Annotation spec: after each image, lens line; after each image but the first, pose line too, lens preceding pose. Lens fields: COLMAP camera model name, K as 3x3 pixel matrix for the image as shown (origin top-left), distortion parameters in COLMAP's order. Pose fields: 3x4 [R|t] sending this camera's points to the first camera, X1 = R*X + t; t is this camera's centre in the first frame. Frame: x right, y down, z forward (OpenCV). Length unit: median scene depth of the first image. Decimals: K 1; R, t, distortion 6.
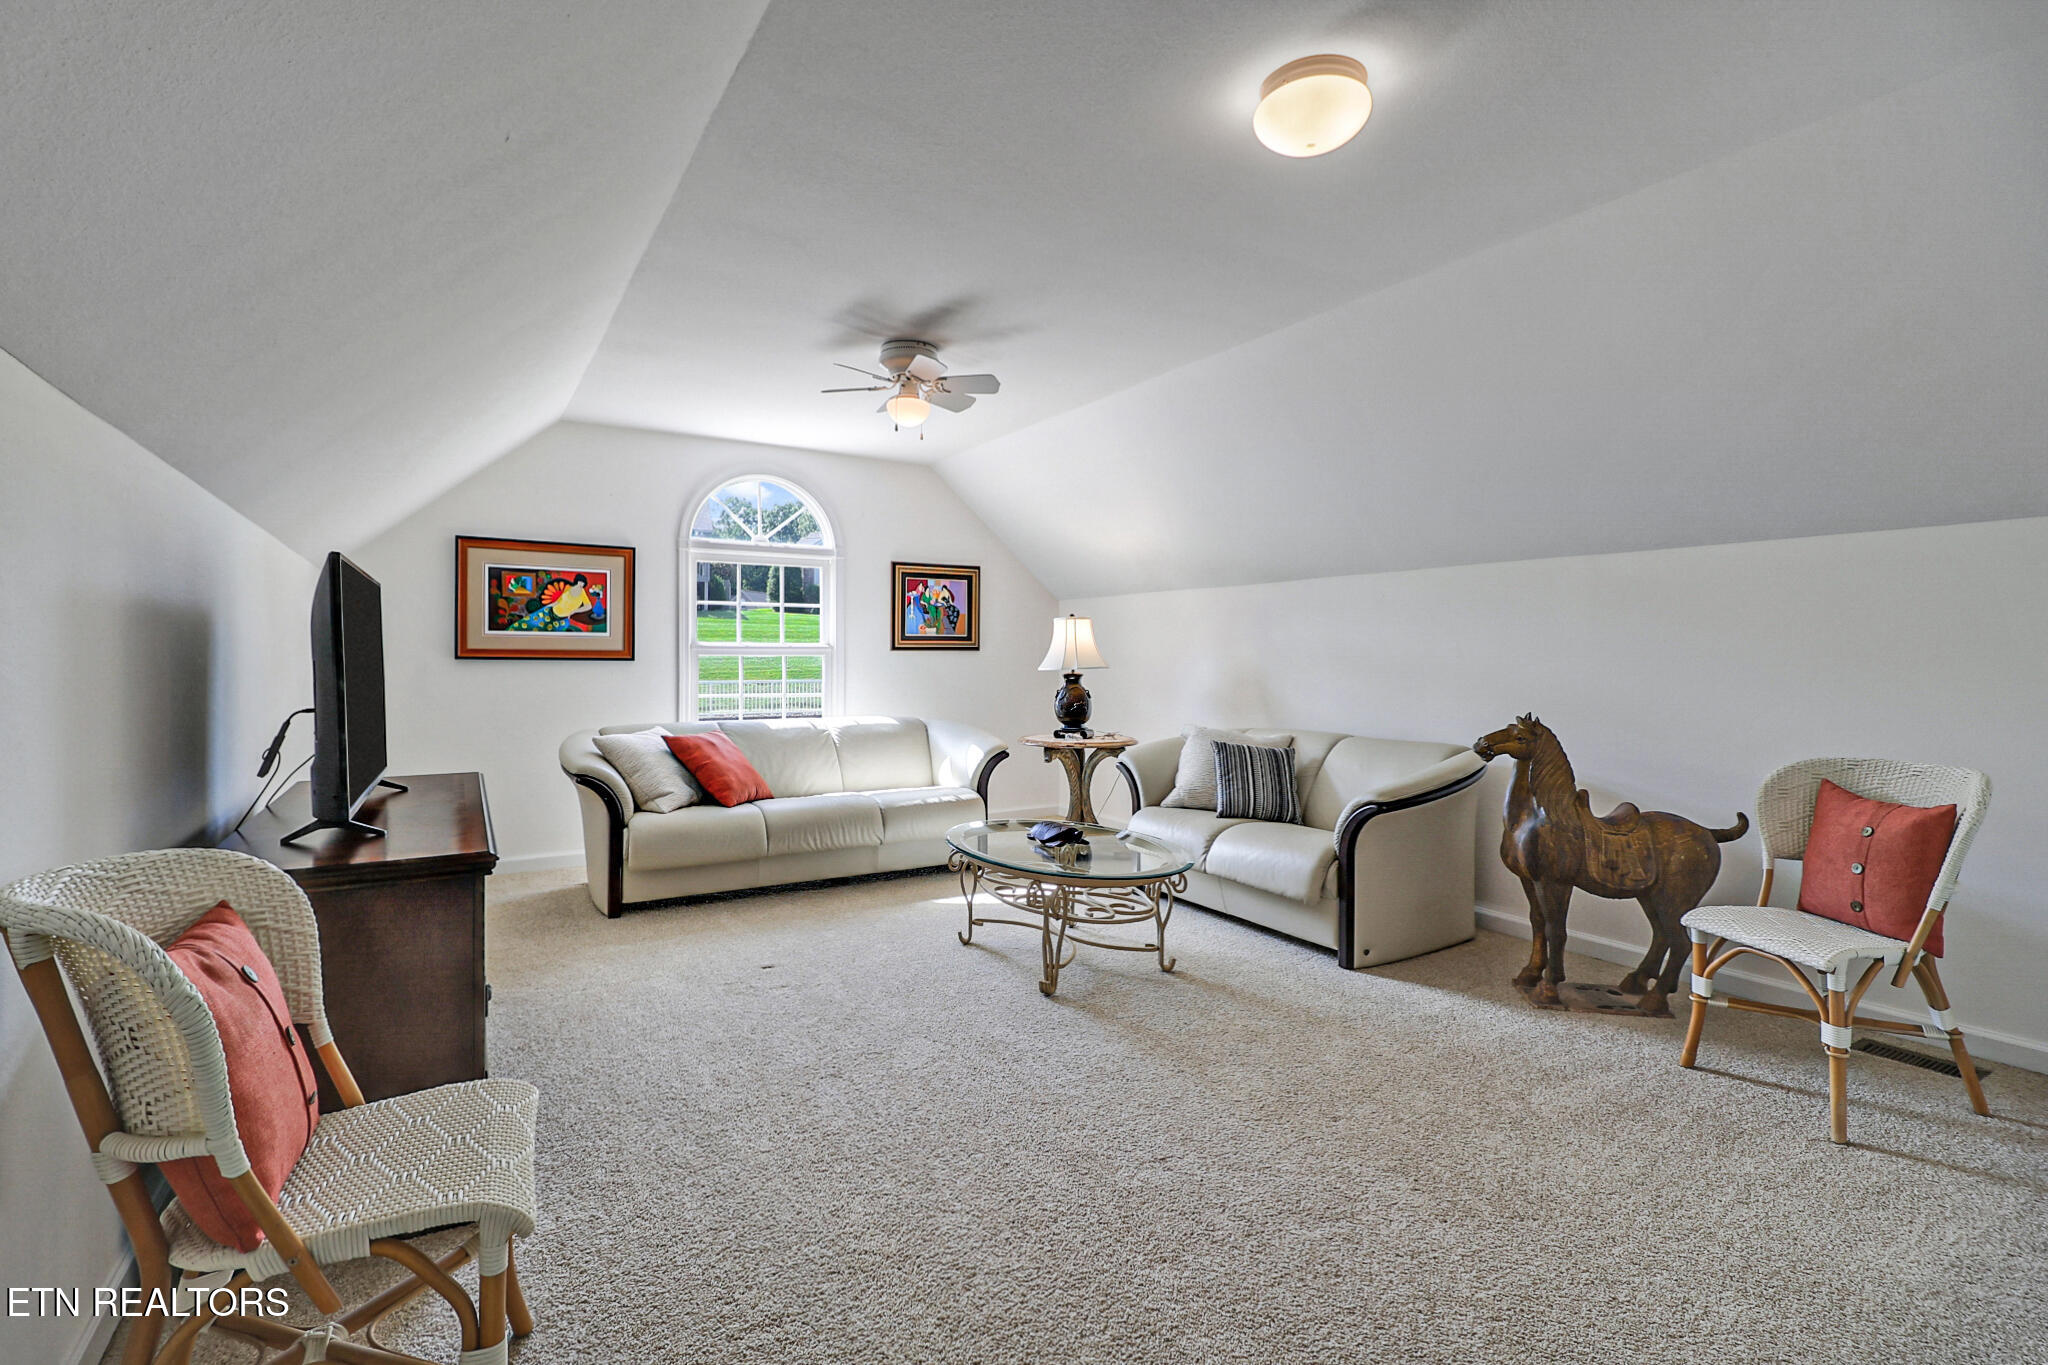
lens RADIAL K [[943.4, 0, 1006.9], [0, 943.4, 671.7], [0, 0, 1]] dist [-0.010018, -0.004705]
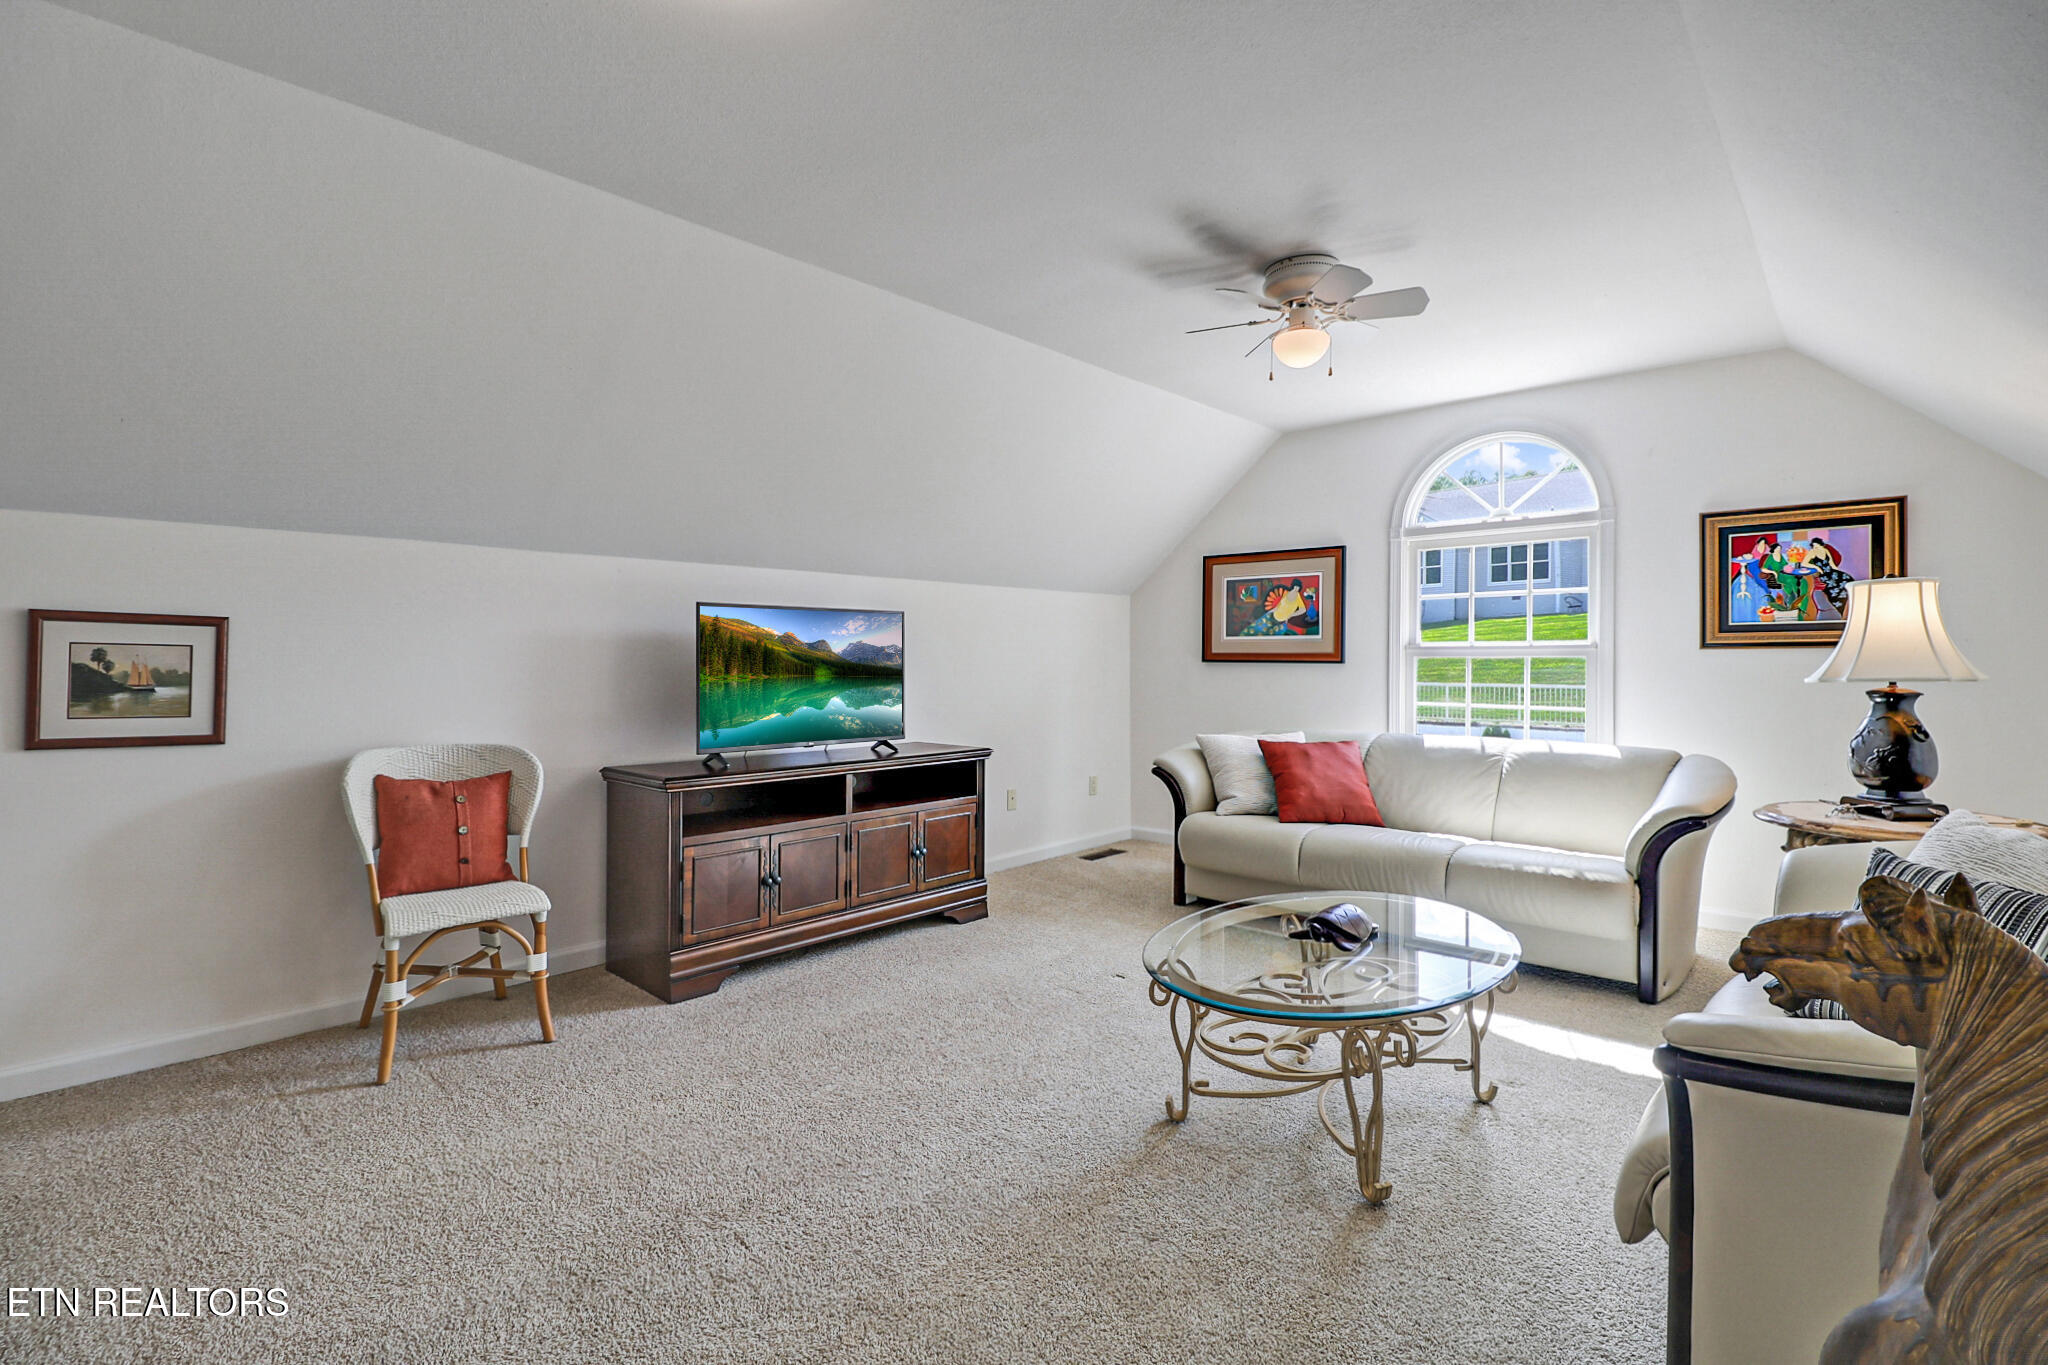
lens RADIAL K [[943.4, 0, 1007.1], [0, 943.4, 673.9], [0, 0, 1]] dist [-0.010018, -0.004705]
pose [[0.270756, 0.012826, -0.962563, 0.439712], [-0.009957, 0.999895, 0.010523, -0.007750], [0.962597, 0.006735, 0.270855, 0.411715]]
